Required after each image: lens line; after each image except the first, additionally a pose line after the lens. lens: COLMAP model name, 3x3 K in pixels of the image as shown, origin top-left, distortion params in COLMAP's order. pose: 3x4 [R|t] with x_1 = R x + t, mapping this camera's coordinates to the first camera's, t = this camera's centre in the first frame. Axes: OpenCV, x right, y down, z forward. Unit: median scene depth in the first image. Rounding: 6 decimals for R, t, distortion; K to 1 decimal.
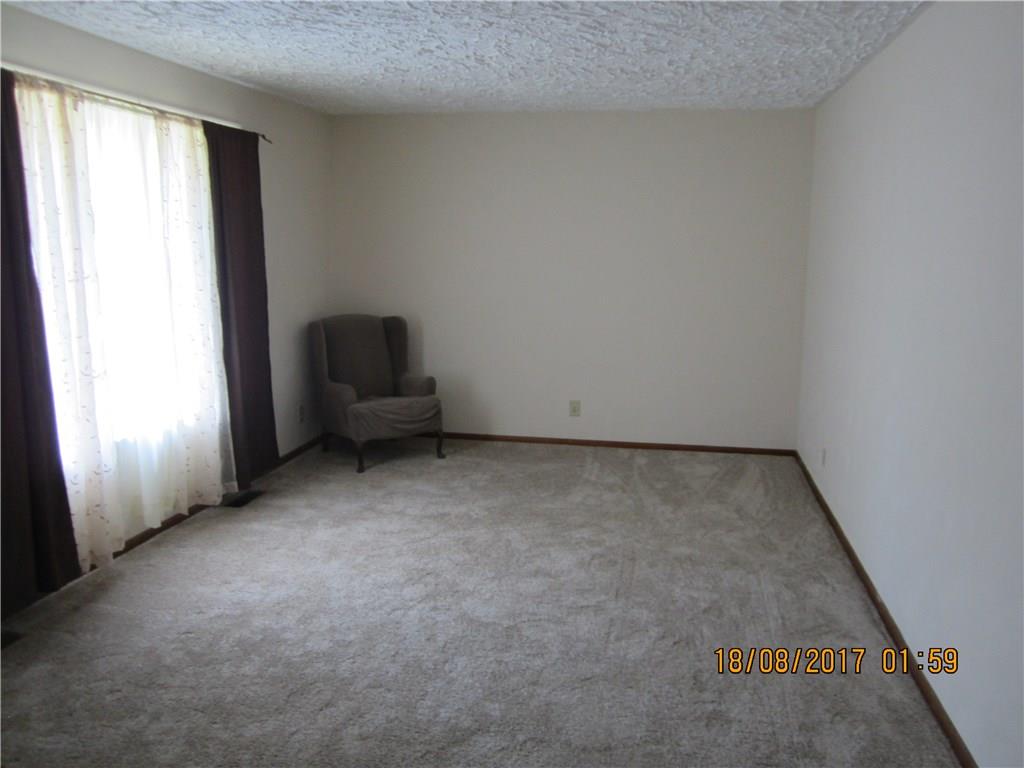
lens RADIAL K [[838.9, 0, 512.0], [0, 838.9, 384.0], [0, 0, 1]] dist [-0.054672, 0.006155]
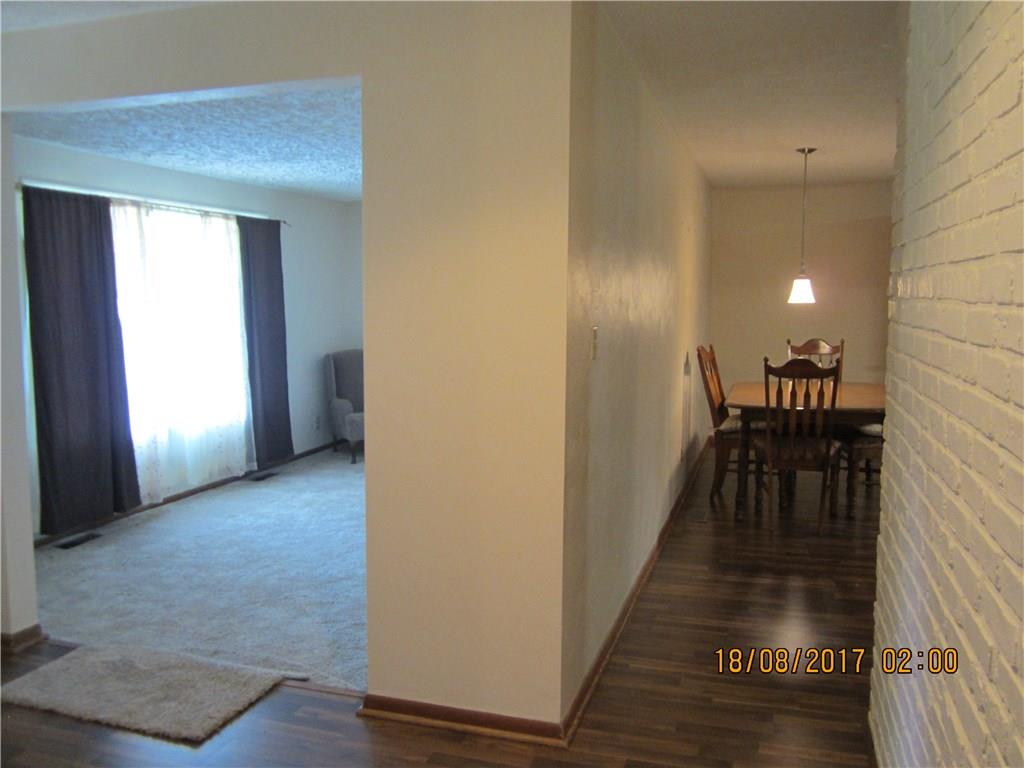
lens RADIAL K [[838.9, 0, 512.0], [0, 838.9, 384.0], [0, 0, 1]] dist [-0.054672, 0.006155]
pose [[0.993224, 0.002387, -0.116189, 0.306246], [-0.009315, 0.998207, -0.059125, 0.071293], [0.115839, 0.059807, 0.991466, -0.424152]]
